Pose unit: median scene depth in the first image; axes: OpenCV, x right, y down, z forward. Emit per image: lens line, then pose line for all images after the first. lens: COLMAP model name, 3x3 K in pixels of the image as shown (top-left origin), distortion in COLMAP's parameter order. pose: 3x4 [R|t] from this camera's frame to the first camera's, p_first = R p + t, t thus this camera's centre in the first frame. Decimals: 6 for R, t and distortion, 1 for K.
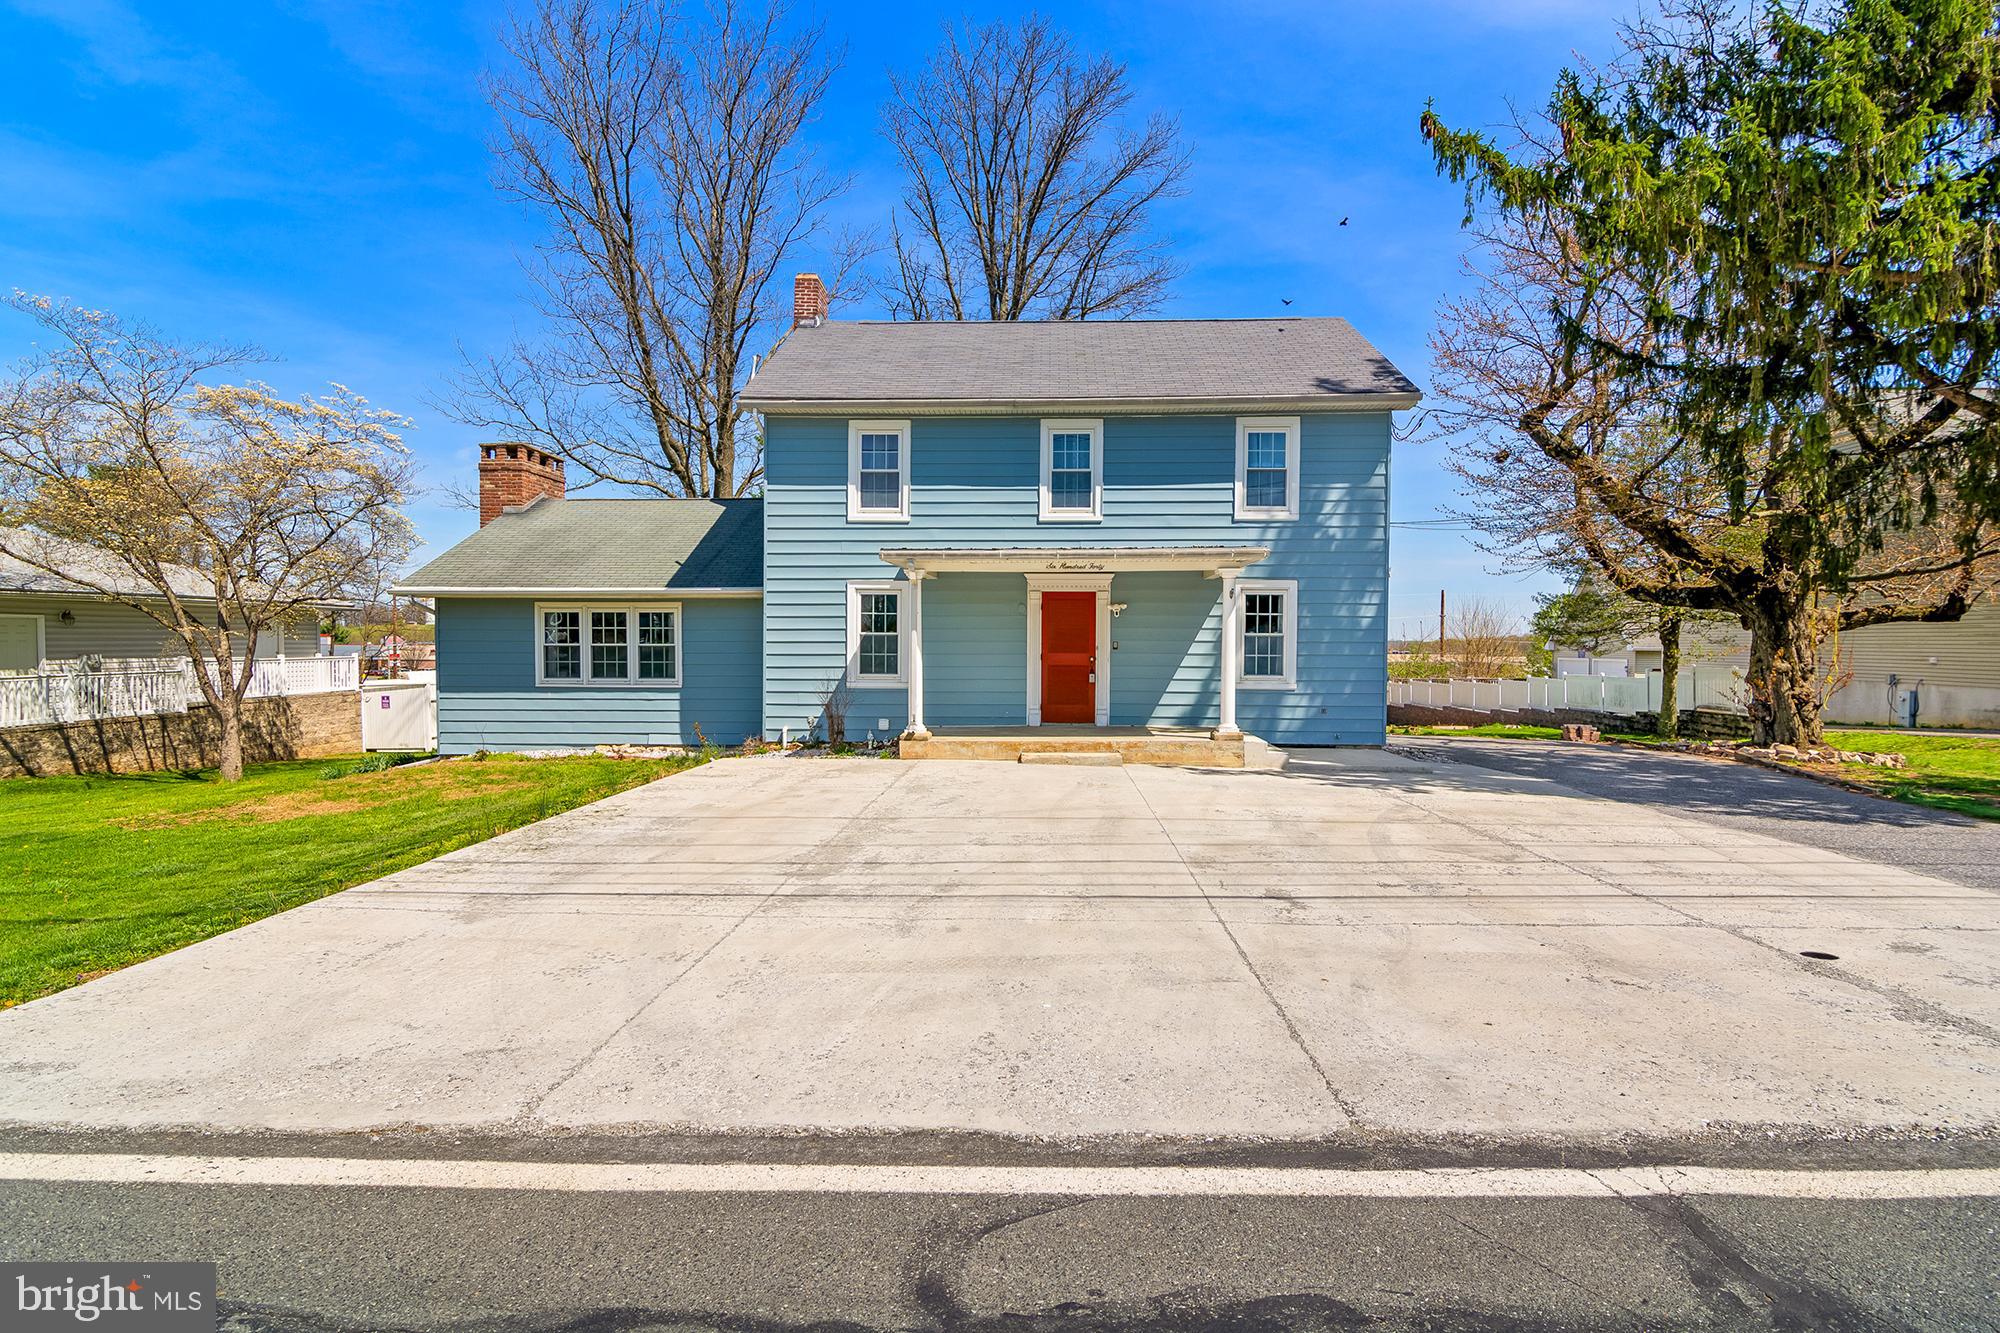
lens RADIAL K [[978.7, 0, 1004.7], [0, 978.7, 642.2], [0, 0, 1]] dist [-0.001972, -0.005720]
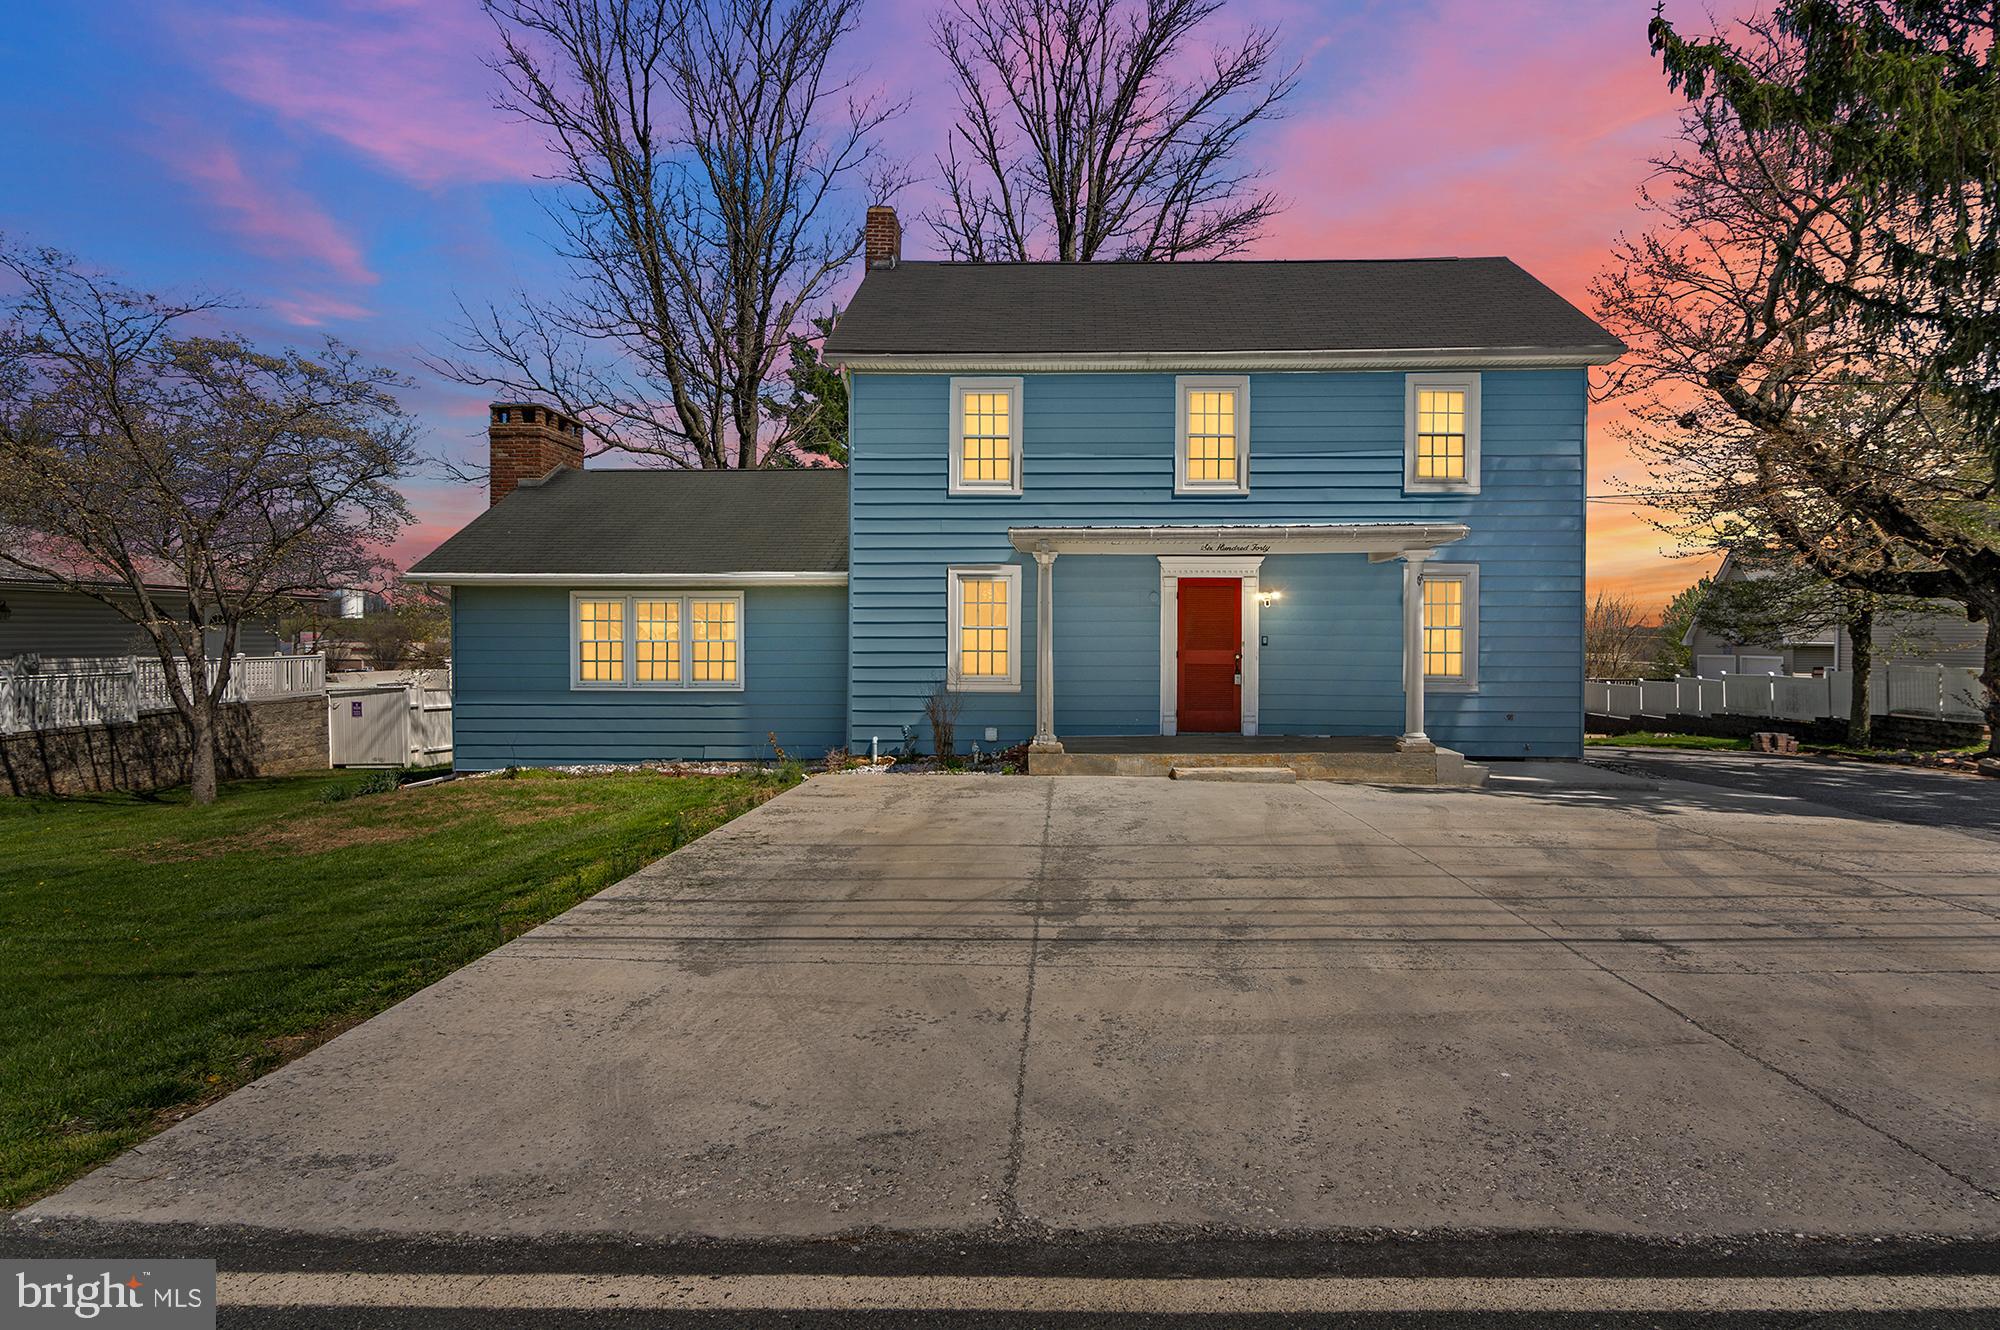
lens RADIAL K [[1140.3, 0, 1022.6], [0, 1140.3, 622.1], [0, 0, 1]] dist [0.000621, -0.006545]
pose [[0.999977, -0.001487, 0.006570, -0.103662], [0.001576, 0.999907, -0.013574, 0.000088], [-0.006549, 0.013584, 0.999886, 0.008536]]
